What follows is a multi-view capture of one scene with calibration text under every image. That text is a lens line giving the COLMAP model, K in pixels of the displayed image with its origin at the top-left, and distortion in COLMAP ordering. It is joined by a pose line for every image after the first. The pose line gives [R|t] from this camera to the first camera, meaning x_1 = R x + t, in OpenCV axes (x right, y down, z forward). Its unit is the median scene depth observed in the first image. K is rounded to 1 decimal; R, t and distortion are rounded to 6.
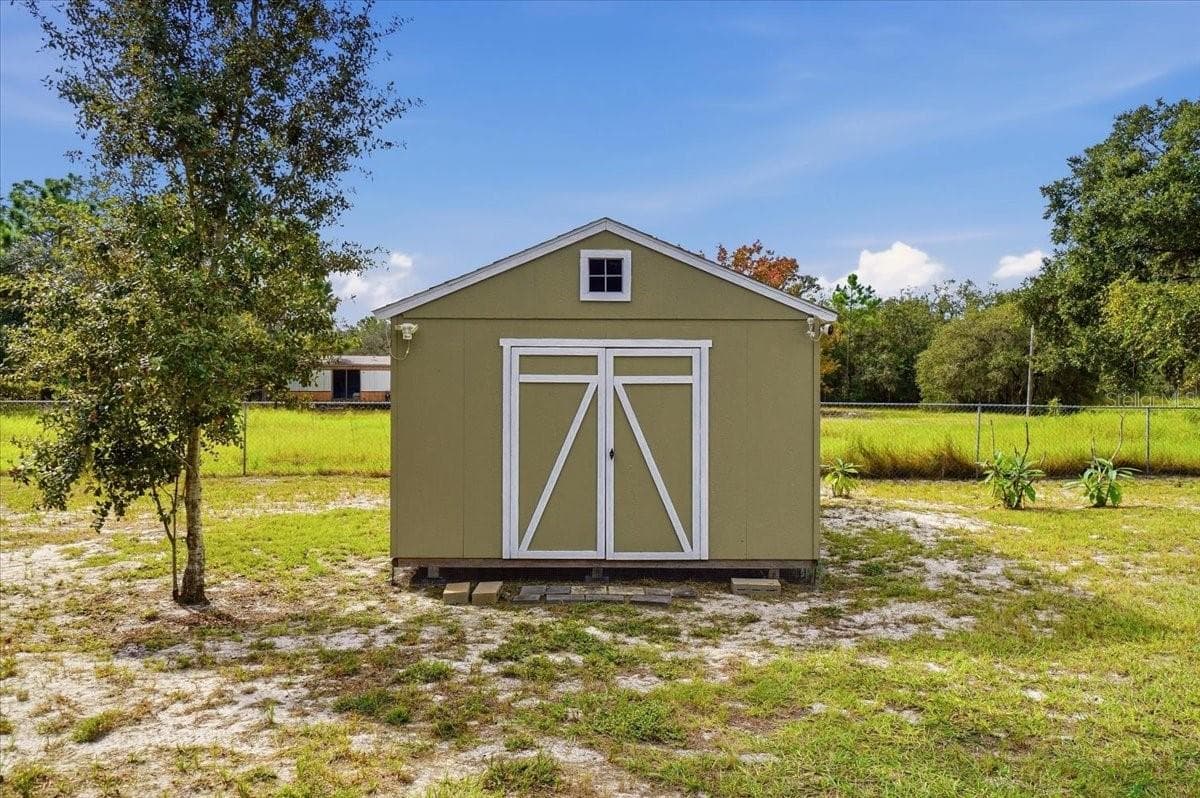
lens RADIAL K [[933.4, 0, 601.8], [0, 933.4, 379.3], [0, 0, 1]] dist [0.004139, 0.009918]
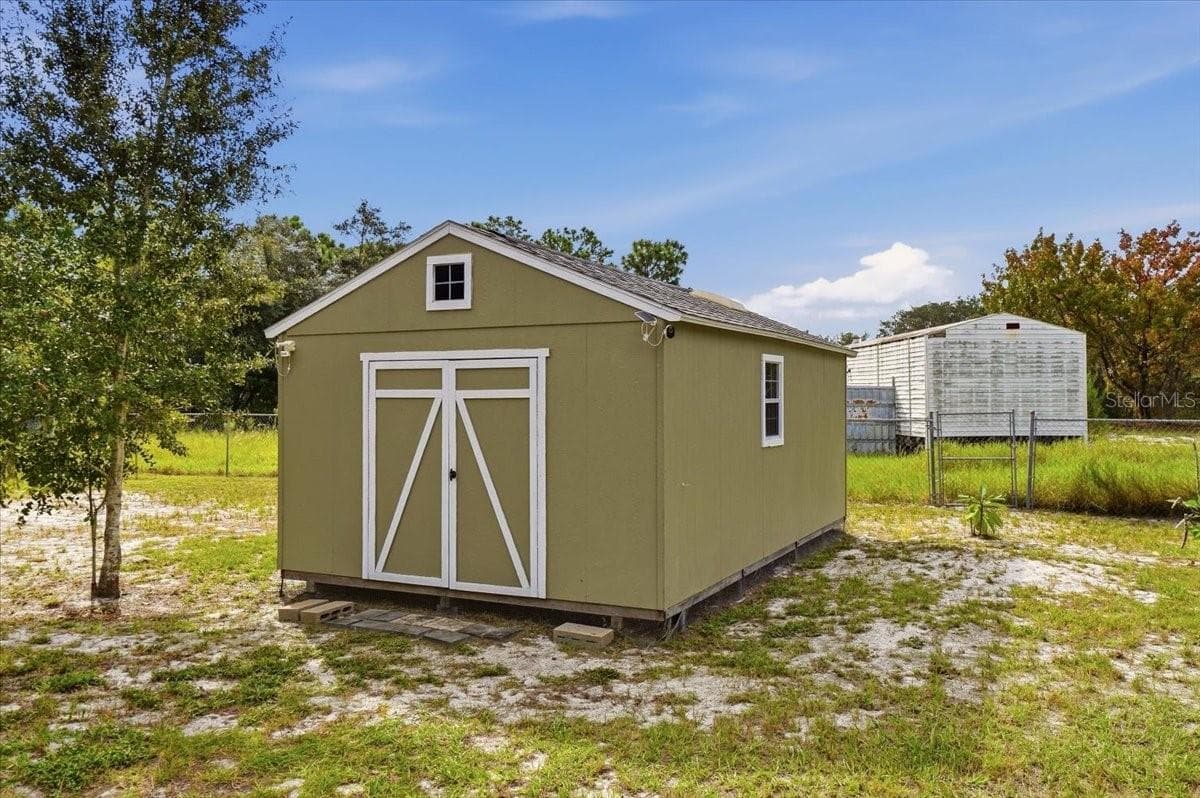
lens RADIAL K [[933.4, 0, 601.8], [0, 933.4, 379.3], [0, 0, 1]] dist [0.004139, 0.009918]
pose [[0.895979, -0.014406, -0.443863, 0.552936], [0.008333, 0.999843, -0.015630, 0.001231], [0.444019, 0.010305, 0.895958, 0.235528]]
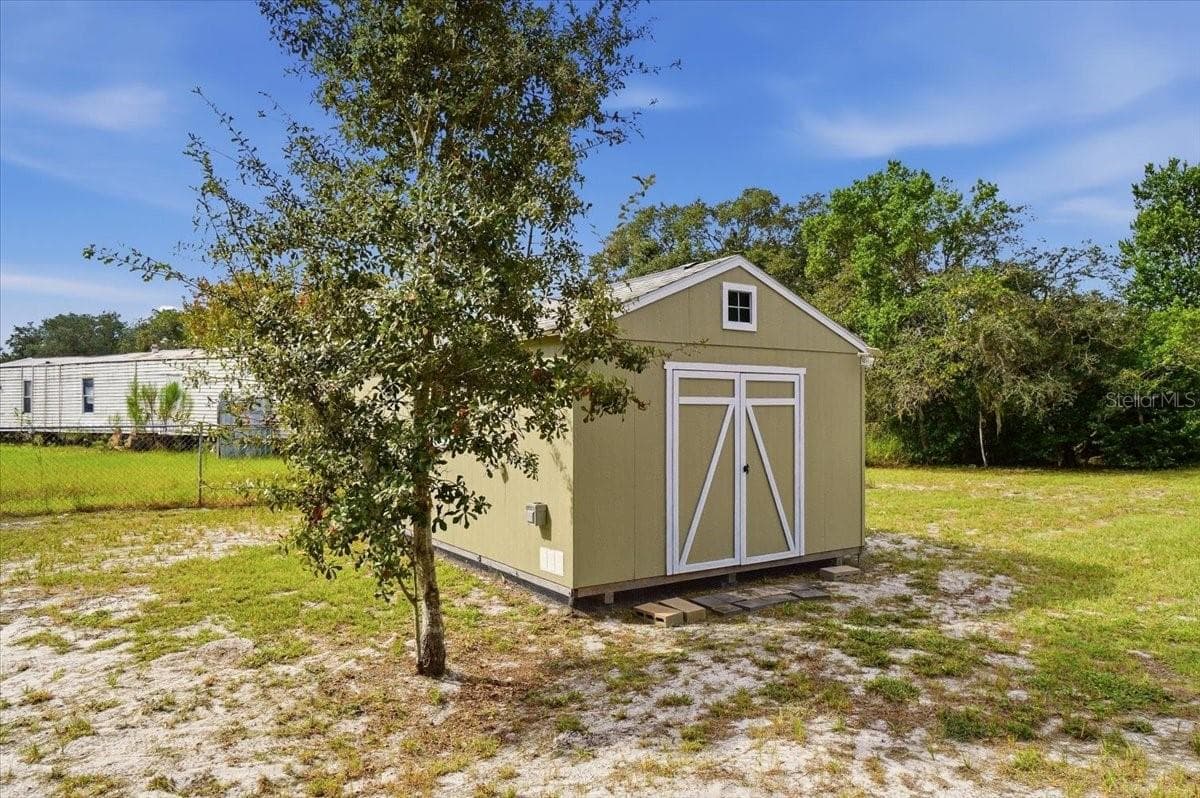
lens RADIAL K [[783.3, 0, 600.0], [0, 783.3, 399.0], [0, 0, 1]] dist [-0.004275, -0.000667]
pose [[0.832373, 0.003852, 0.554203, -0.645671], [-0.003883, 0.999992, -0.001119, -0.001061], [-0.554203, -0.001220, 0.832381, 0.323199]]
